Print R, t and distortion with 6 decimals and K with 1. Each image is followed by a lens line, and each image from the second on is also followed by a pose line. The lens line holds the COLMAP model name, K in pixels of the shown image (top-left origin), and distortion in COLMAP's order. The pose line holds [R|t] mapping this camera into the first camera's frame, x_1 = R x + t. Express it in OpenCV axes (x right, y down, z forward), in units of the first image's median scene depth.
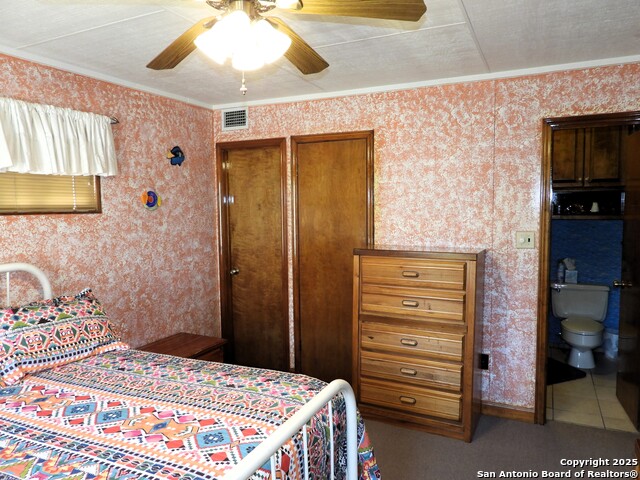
lens RADIAL K [[458.1, 0, 320.0], [0, 458.1, 240.0], [0, 0, 1]] dist [-0.015450, 0.002626]
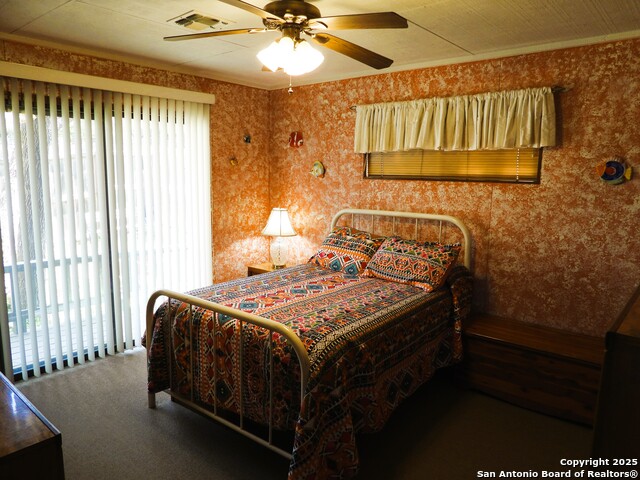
lens RADIAL K [[458.1, 0, 320.0], [0, 458.1, 240.0], [0, 0, 1]] dist [-0.015450, 0.002626]
pose [[-0.244383, 0.151136, -0.957828, 0.646440], [-0.086003, 0.980508, 0.176658, -0.074340], [0.965857, 0.125548, -0.226621, 0.770415]]
